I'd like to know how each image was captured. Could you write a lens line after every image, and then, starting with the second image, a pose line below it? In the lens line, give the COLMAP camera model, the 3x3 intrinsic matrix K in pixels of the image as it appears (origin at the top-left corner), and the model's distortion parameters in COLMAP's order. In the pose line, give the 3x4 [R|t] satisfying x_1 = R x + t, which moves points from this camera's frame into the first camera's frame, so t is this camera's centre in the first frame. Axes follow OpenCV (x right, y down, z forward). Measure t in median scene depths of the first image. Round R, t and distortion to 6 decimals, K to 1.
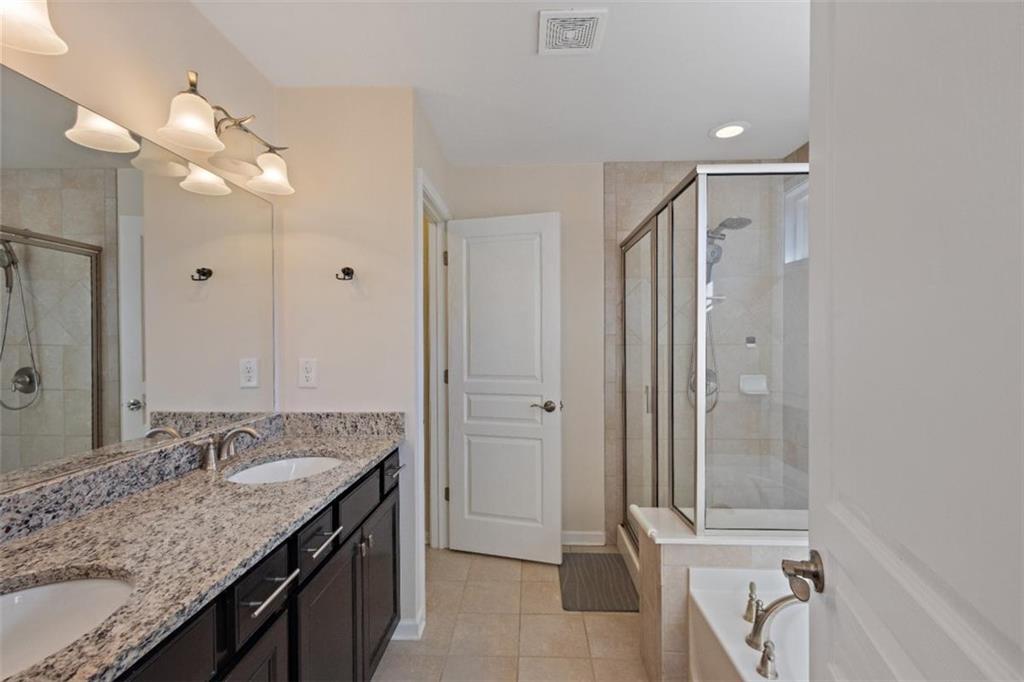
lens RADIAL K [[473.4, 0, 513.1], [0, 473.4, 337.3], [0, 0, 1]] dist [0.004964, -0.000443]
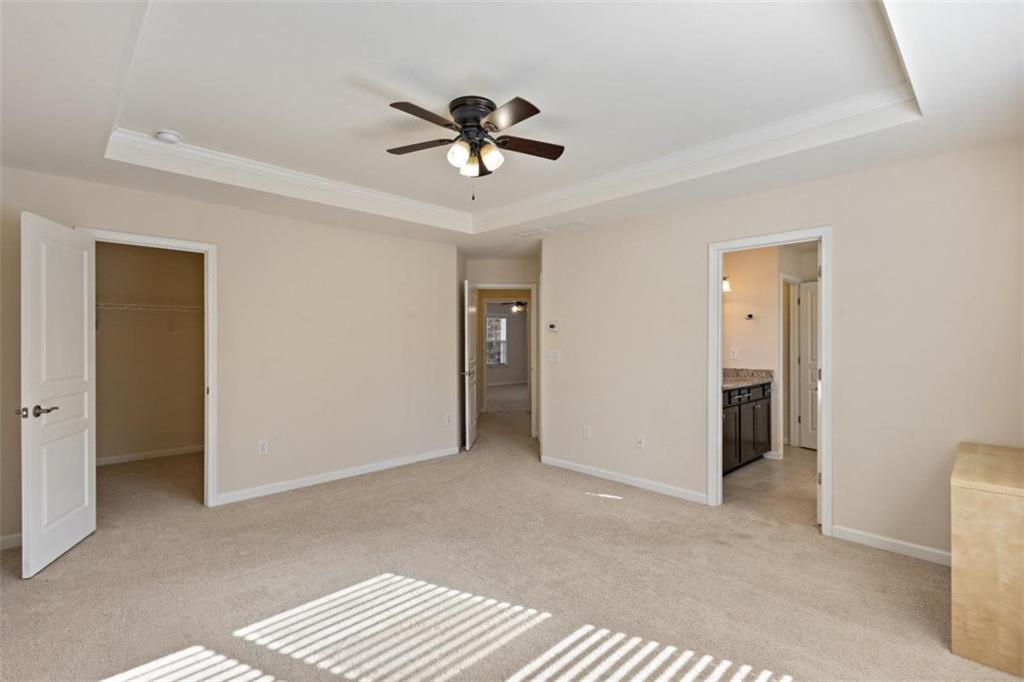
lens RADIAL K [[473.4, 0, 512.9], [0, 473.4, 345.1], [0, 0, 1]] dist [0.004964, -0.000443]
pose [[0.723813, 0.006241, -0.689968, 0.719682], [-0.001641, 0.999972, 0.007324, 0.010753], [0.689995, -0.004169, 0.723802, -2.534324]]
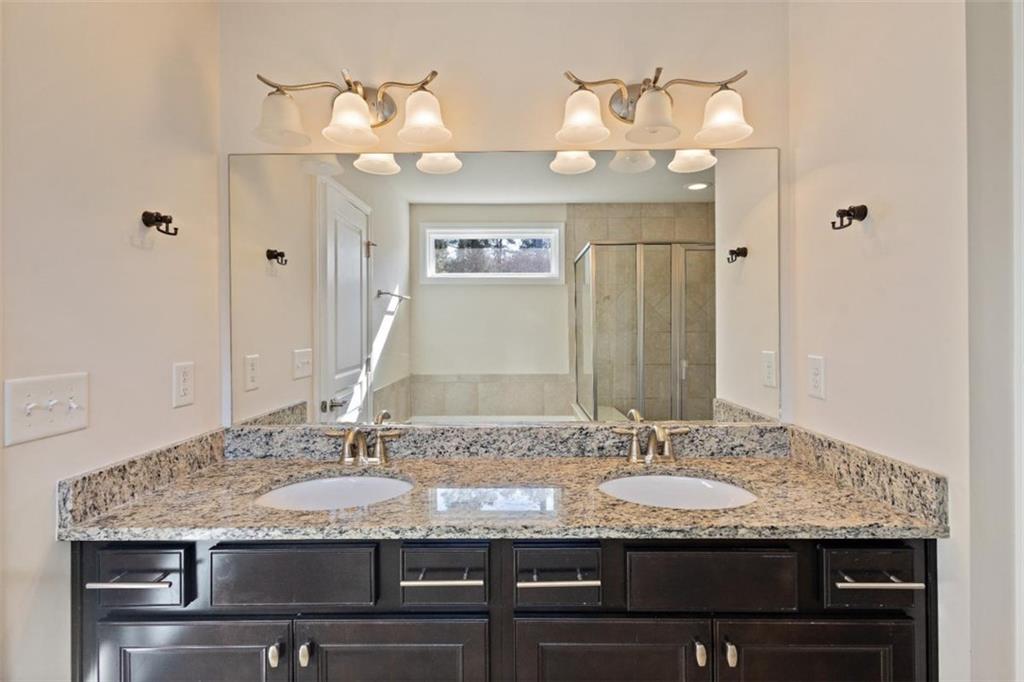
lens RADIAL K [[473.4, 0, 511.5], [0, 473.4, 333.2], [0, 0, 1]] dist [0.004964, -0.000443]
pose [[0.025323, 0.010985, -0.999619, 0.327779], [0.005030, 0.999926, 0.011116, 0.007176], [0.999667, -0.005310, 0.025266, 0.769414]]
